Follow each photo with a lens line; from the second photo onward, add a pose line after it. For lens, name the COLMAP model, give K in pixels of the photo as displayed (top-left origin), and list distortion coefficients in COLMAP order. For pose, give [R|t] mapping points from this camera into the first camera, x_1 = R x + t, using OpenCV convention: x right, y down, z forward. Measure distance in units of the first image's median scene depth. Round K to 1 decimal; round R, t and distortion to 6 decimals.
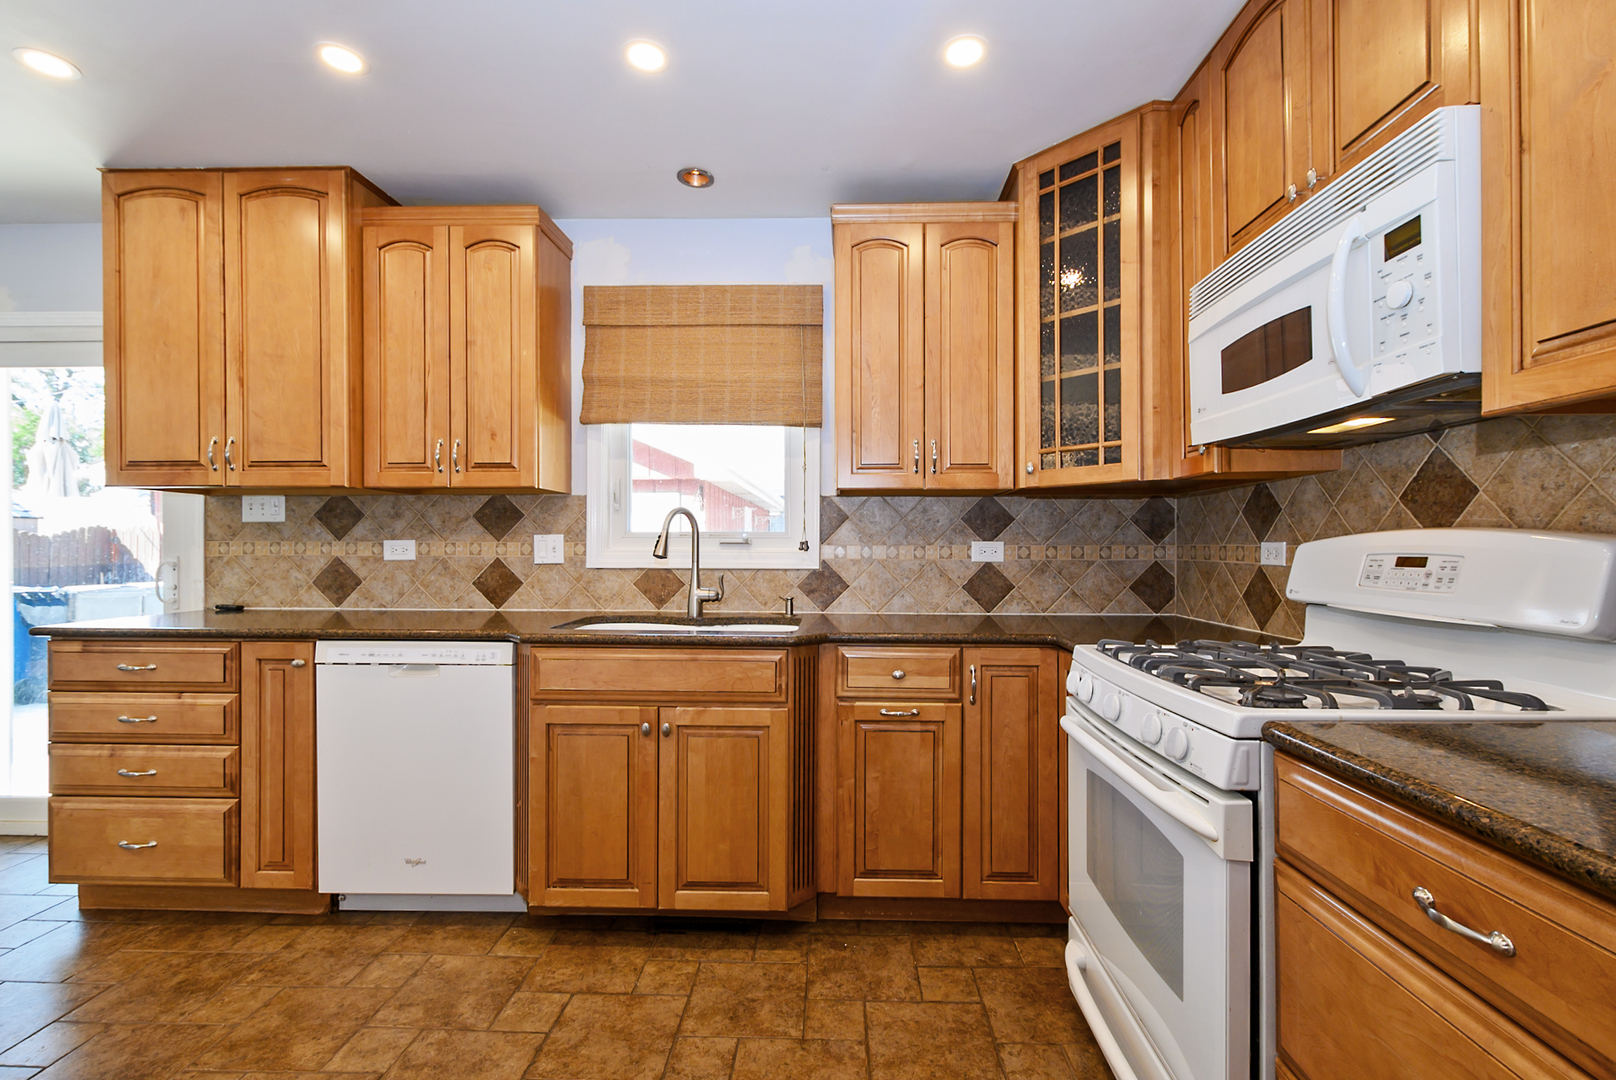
lens RADIAL K [[712.8, 0, 813.6], [0, 712.8, 545.3], [0, 0, 1]] dist [0.002083, -0.000539]
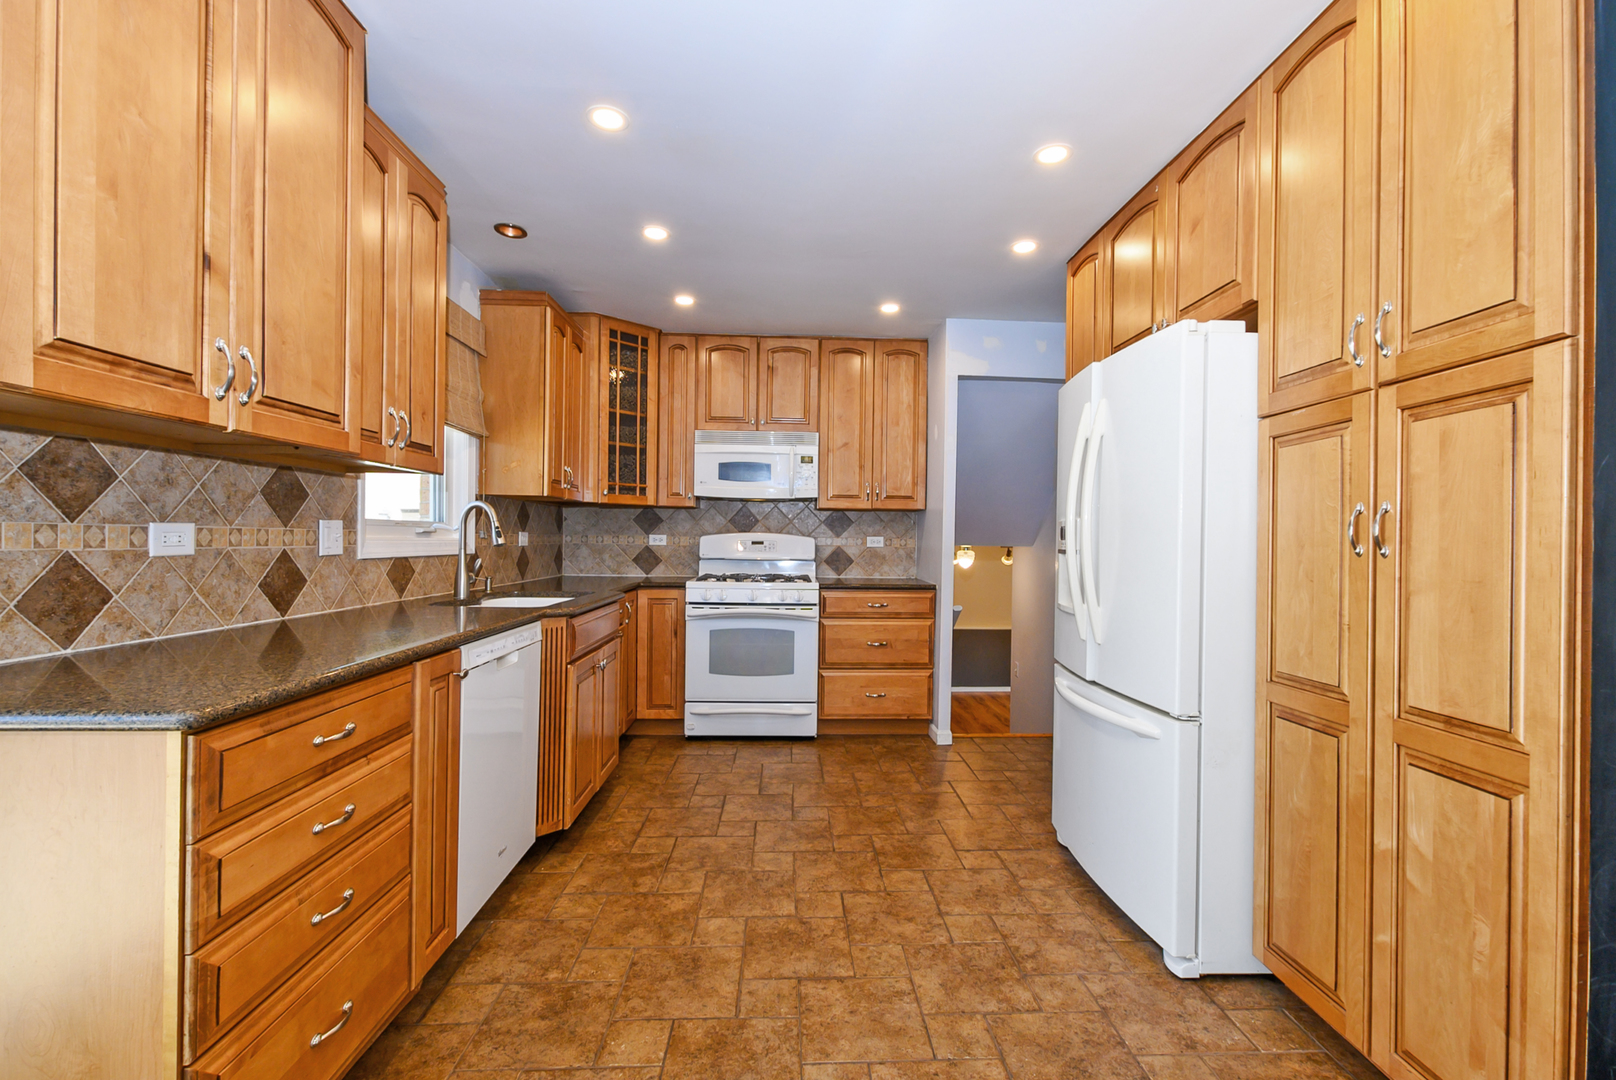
lens RADIAL K [[712.8, 0, 811.6], [0, 712.8, 537.8], [0, 0, 1]] dist [0.002083, -0.000539]
pose [[-0.064050, -0.001495, 0.997946, -1.231442], [-0.013776, 0.999905, 0.000614, -0.002431], [-0.997852, -0.013709, -0.064064, 0.493621]]
